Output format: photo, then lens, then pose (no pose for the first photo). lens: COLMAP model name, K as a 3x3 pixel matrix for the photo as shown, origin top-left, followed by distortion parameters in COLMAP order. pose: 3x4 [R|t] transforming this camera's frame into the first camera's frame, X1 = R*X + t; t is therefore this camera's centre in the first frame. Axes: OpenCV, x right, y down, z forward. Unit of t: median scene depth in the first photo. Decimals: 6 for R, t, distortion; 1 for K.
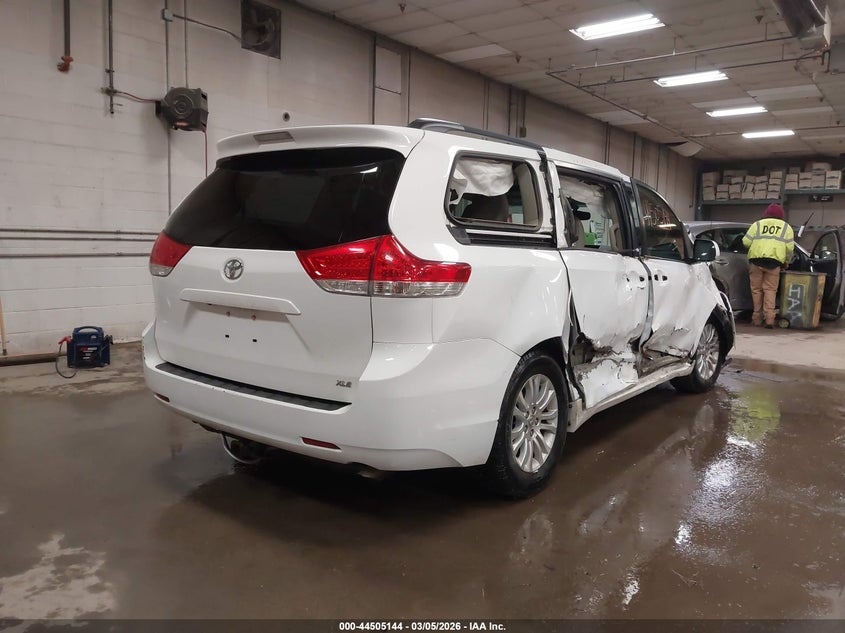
lens RADIAL K [[675.6, 0, 422.5], [0, 675.6, 316.5], [0, 0, 1]] dist [-0.002379, -0.002738]
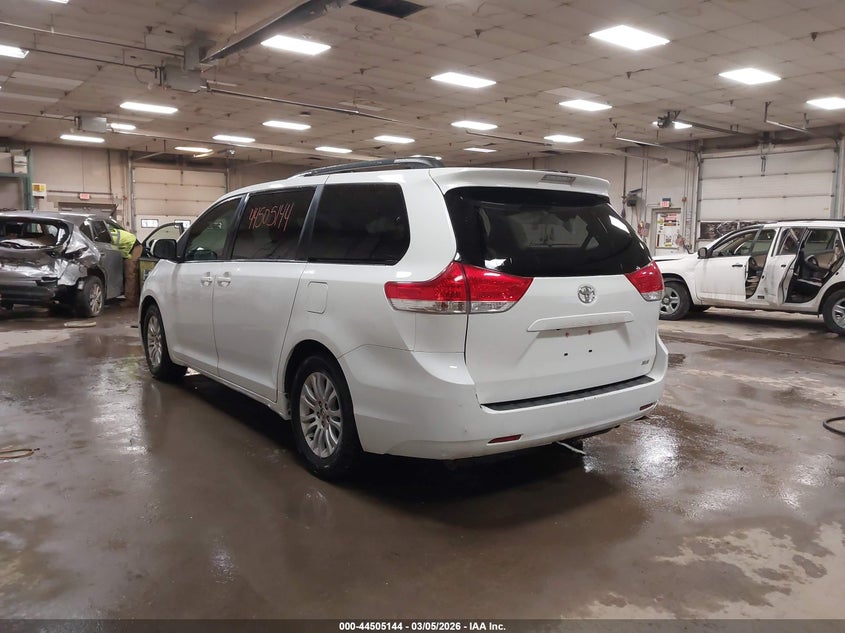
lens RADIAL K [[675.6, 0, 422.5], [0, 675.6, 316.5], [0, 0, 1]] dist [-0.002379, -0.002738]
pose [[0.231267, -0.131435, 0.963971, -1.475018], [0.092807, 0.989294, 0.112622, -0.189582], [-0.968454, 0.063418, 0.240989, 0.995768]]
